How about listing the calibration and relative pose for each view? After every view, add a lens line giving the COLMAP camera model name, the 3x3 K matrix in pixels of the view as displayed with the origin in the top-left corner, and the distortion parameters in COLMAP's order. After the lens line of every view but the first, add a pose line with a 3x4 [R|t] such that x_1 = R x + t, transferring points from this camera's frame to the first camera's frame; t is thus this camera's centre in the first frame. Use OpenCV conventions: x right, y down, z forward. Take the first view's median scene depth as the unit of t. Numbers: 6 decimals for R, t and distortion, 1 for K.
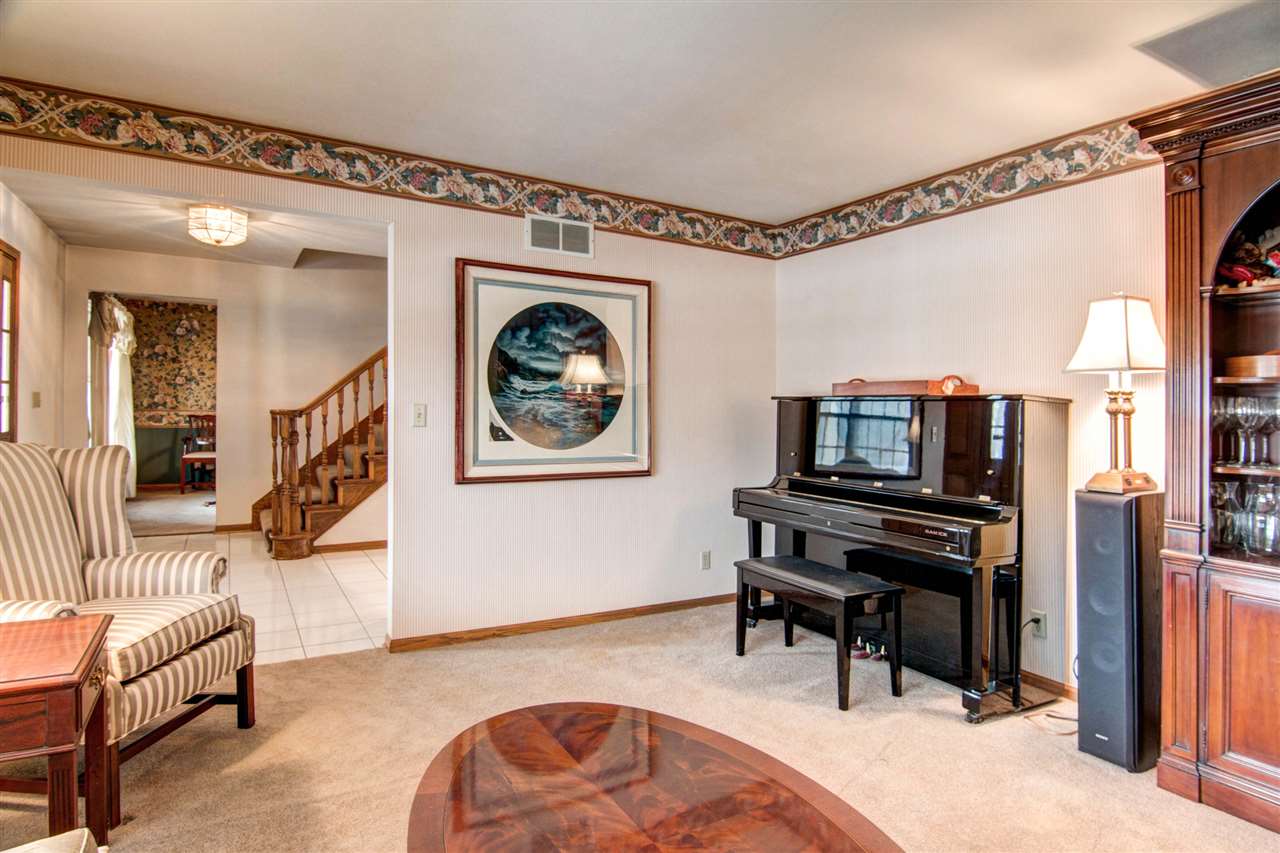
lens RADIAL K [[720.3, 0, 636.6], [0, 720.3, 425.4], [0, 0, 1]] dist [-0.000283, -0.011027]
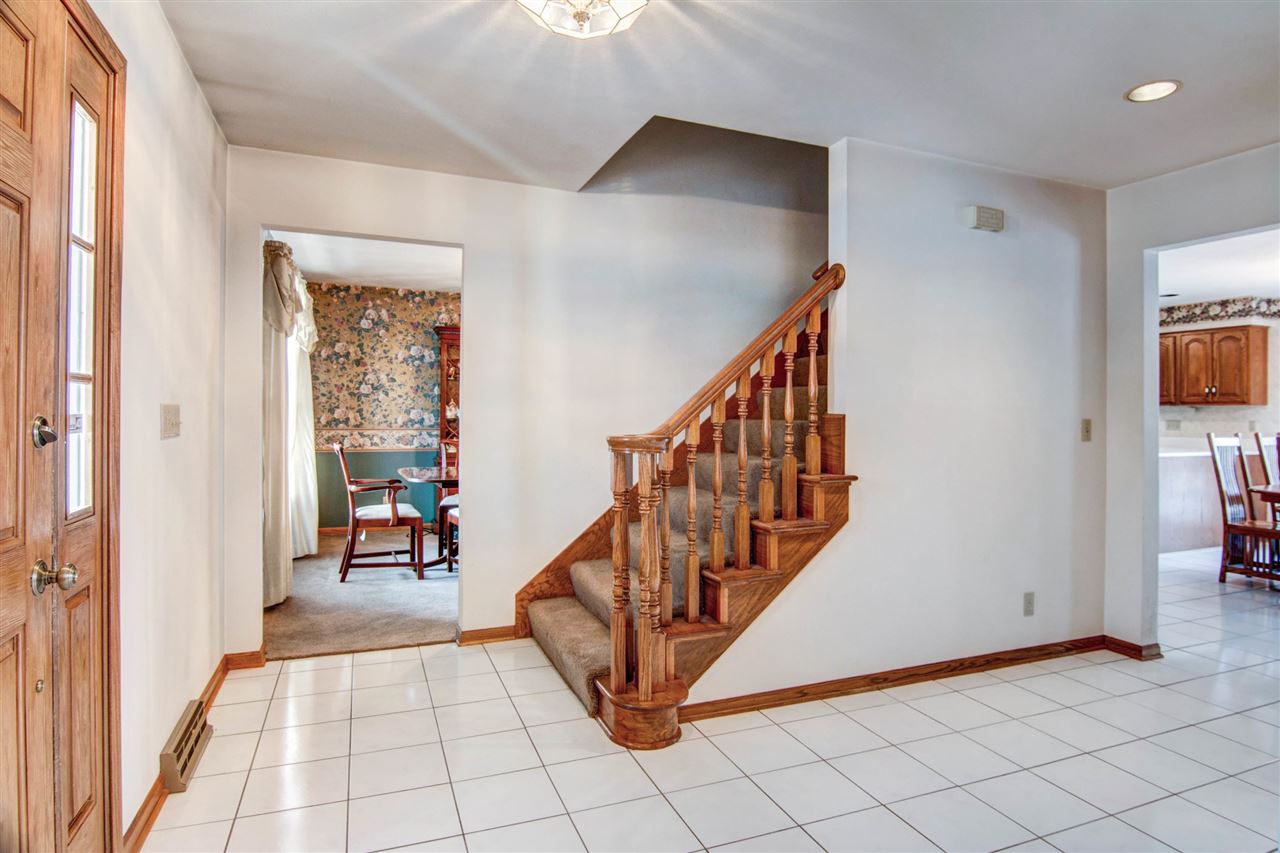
lens RADIAL K [[720.3, 0, 644.2], [0, 720.3, 425.2], [0, 0, 1]] dist [-0.000283, -0.011027]
pose [[0.989346, -0.007776, -0.145377, -0.239892], [0.005836, 0.999888, -0.013761, -0.012945], [0.145467, 0.012766, 0.989281, 0.300913]]
